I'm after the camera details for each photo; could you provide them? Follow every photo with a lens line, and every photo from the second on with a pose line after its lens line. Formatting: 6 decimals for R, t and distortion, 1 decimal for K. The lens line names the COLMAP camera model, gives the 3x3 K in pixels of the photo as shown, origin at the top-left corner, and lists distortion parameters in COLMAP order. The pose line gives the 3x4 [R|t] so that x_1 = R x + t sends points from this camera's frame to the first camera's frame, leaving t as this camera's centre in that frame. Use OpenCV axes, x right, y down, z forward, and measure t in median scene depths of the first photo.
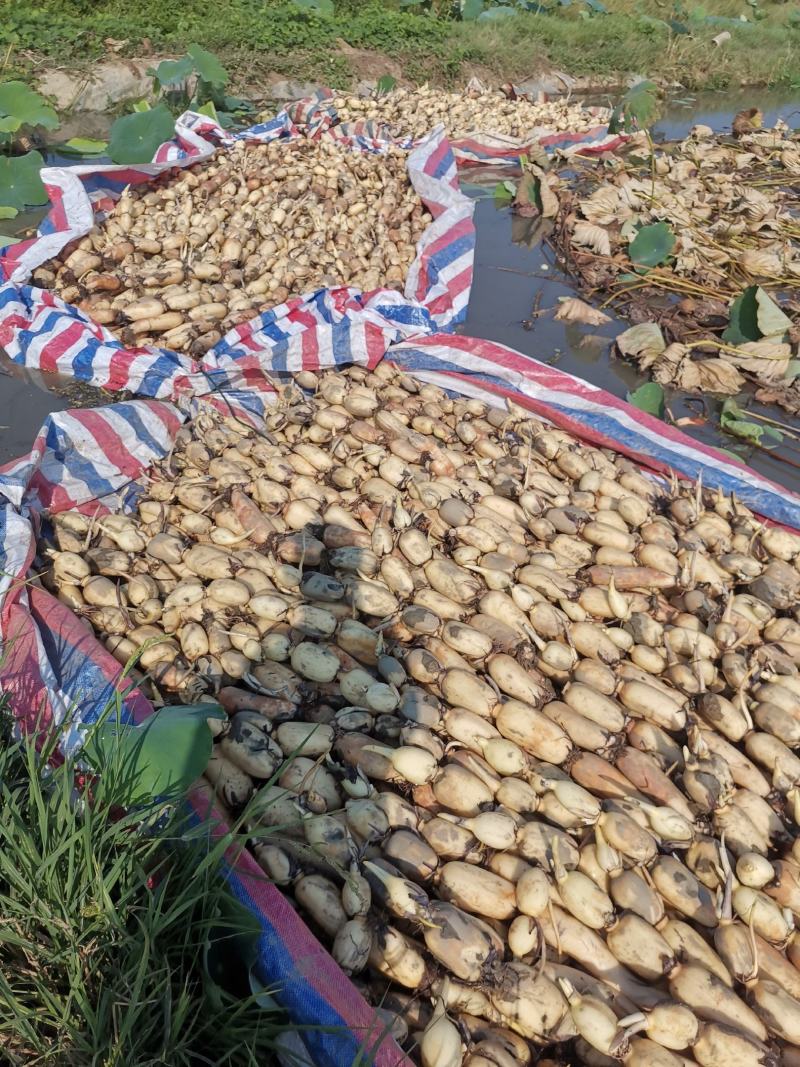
lens RADIAL K [[902.8, 0, 400.0], [0, 902.8, 533.5], [0, 0, 1]] dist [0.112287, -0.184360]
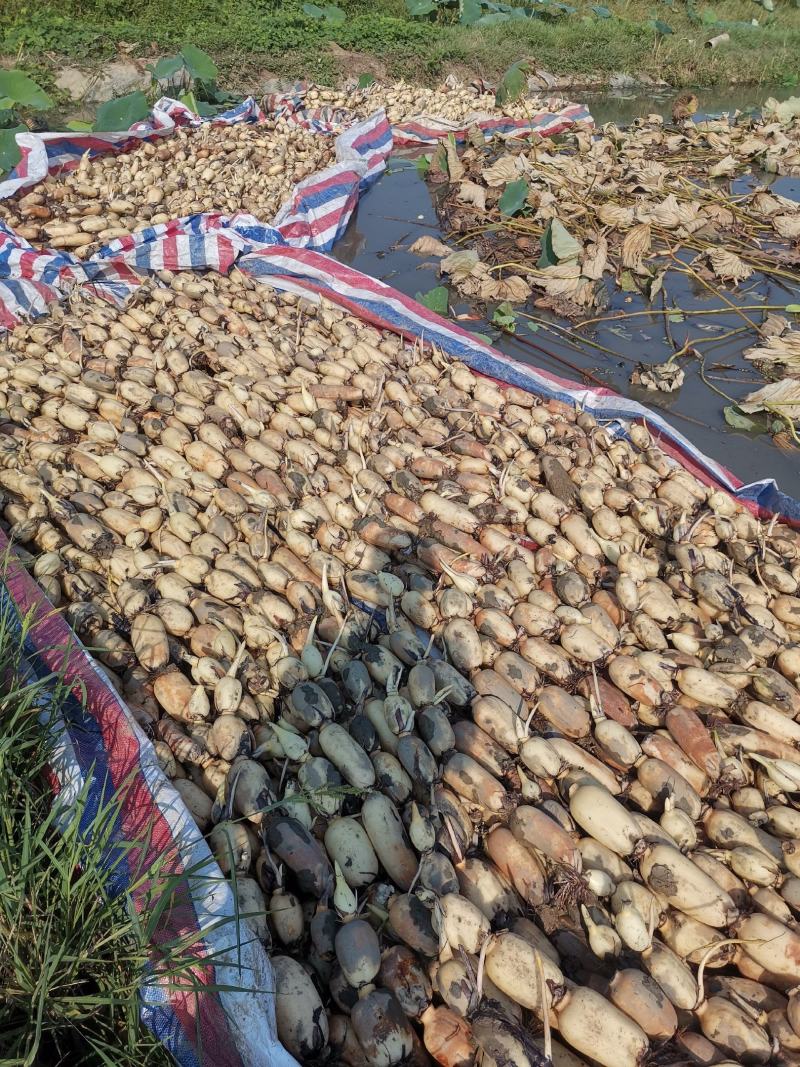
lens RADIAL K [[880.1, 0, 379.6], [0, 880.1, 531.1], [0, 0, 1]] dist [0.118823, -0.167707]
pose [[0.995415, 0.031971, -0.090149, 0.212821], [-0.032793, 0.999433, -0.007653, 0.127090], [0.089854, 0.010574, 0.995899, -0.160278]]
